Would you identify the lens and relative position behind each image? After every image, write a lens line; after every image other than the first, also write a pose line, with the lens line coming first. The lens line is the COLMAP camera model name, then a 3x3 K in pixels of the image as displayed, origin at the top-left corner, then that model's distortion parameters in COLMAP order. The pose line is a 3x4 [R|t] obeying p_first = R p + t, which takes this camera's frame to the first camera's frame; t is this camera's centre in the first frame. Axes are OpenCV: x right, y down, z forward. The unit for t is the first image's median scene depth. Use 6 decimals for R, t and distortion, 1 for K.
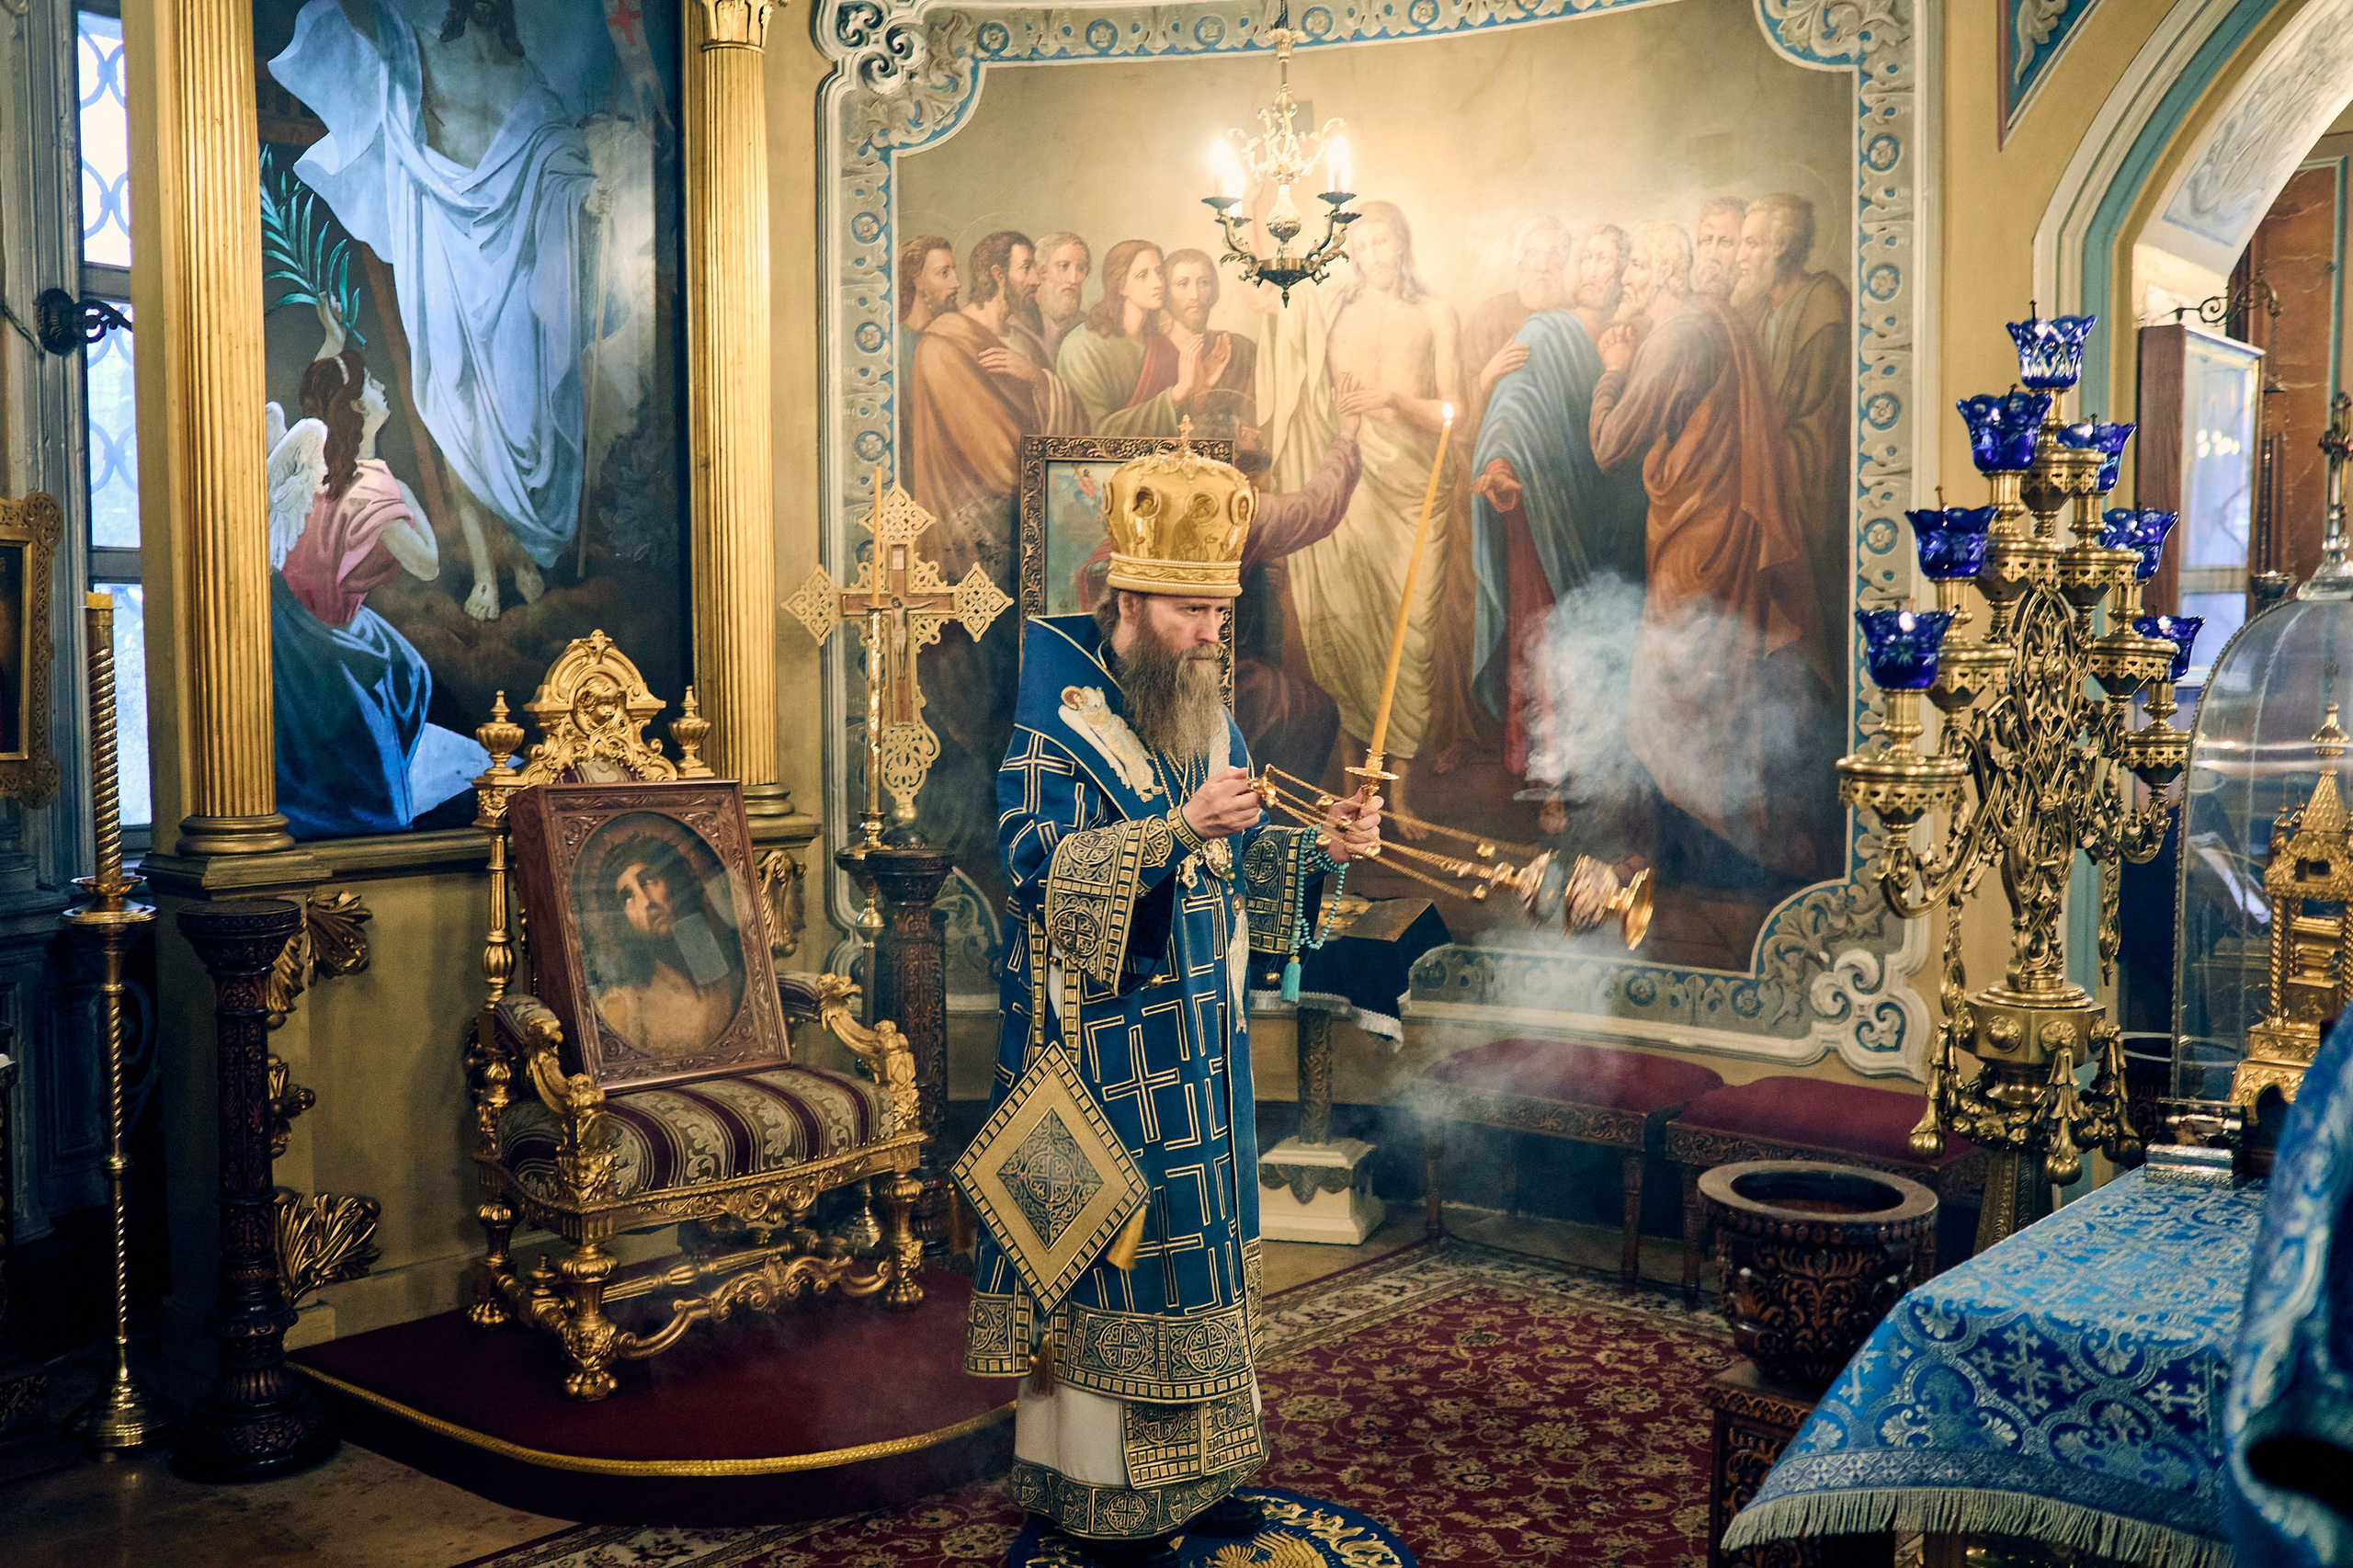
lens RADIAL K [[2317.2, 0, 1167.9], [0, 2317.2, 788.3], [0, 0, 1]] dist [-0.029506, 0.000000]
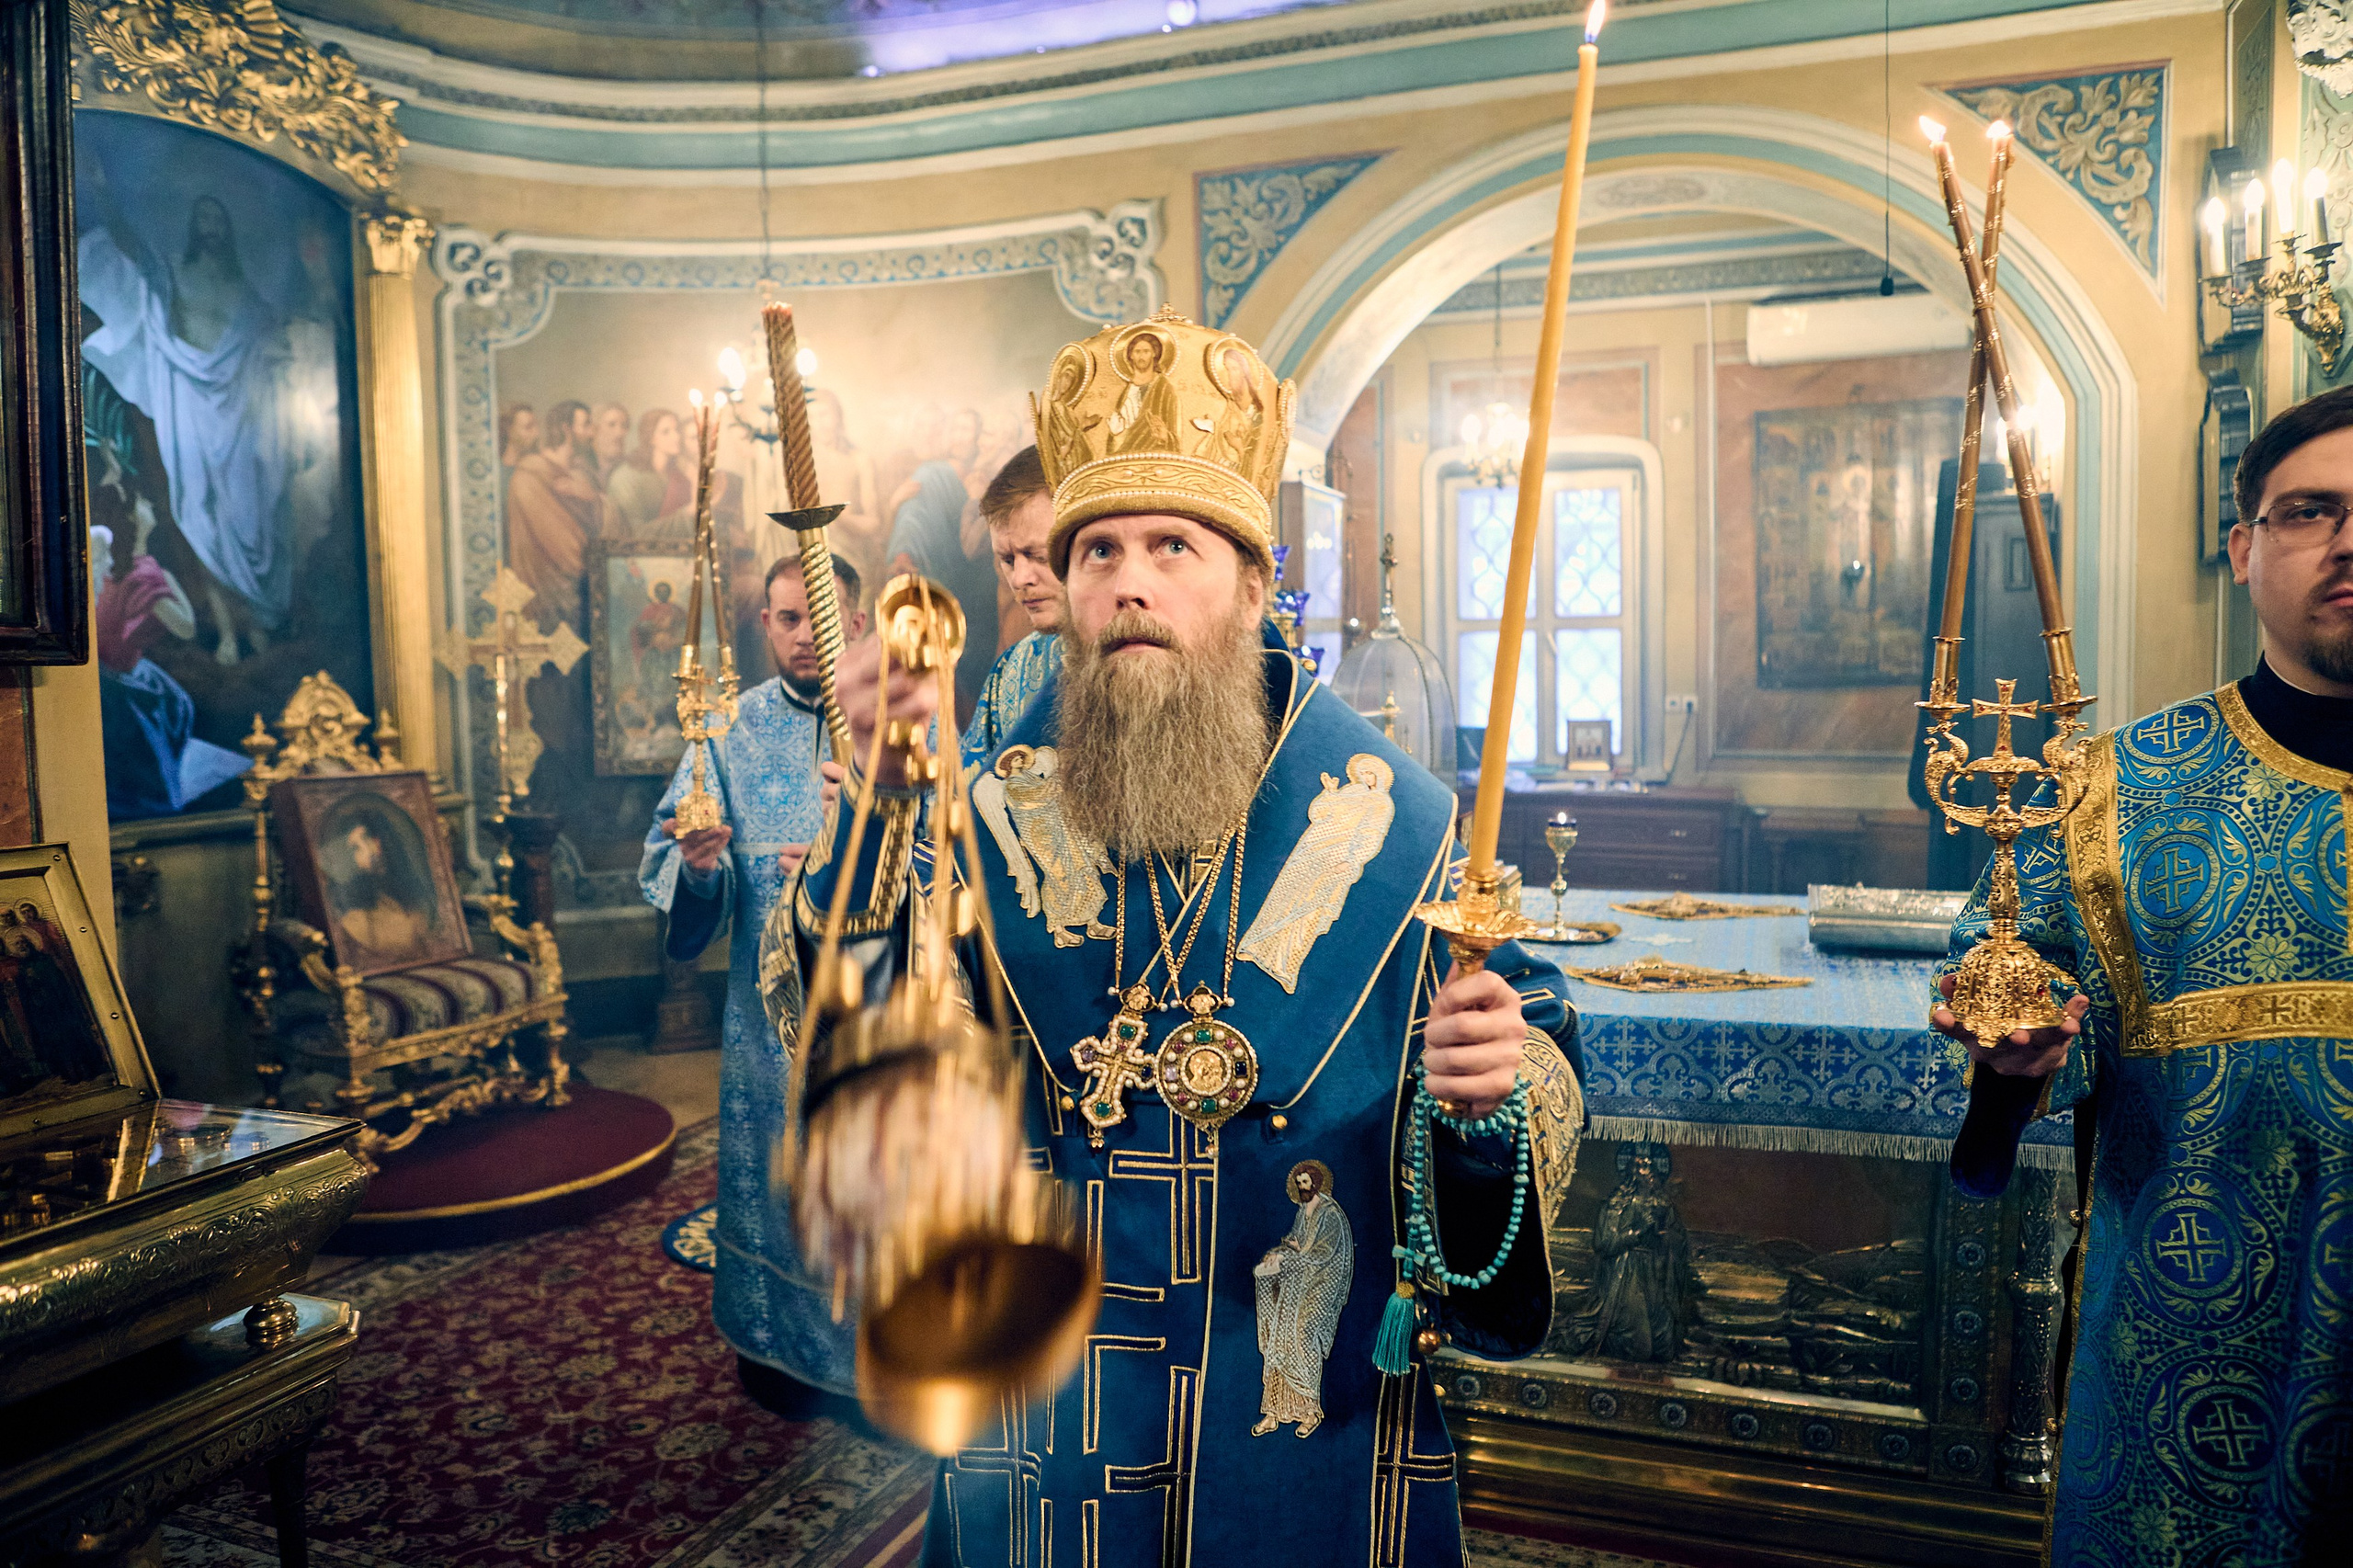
lens RADIAL K [[1621.9, 0, 1179.2], [0, 1621.9, 792.4], [0, 0, 1]] dist [-0.099757, 0.067224]
pose [[0.941274, -0.040226, 0.335240, -0.073051], [0.036038, 0.999175, 0.018709, 0.009590], [-0.335716, -0.005529, 0.941947, -0.135468]]
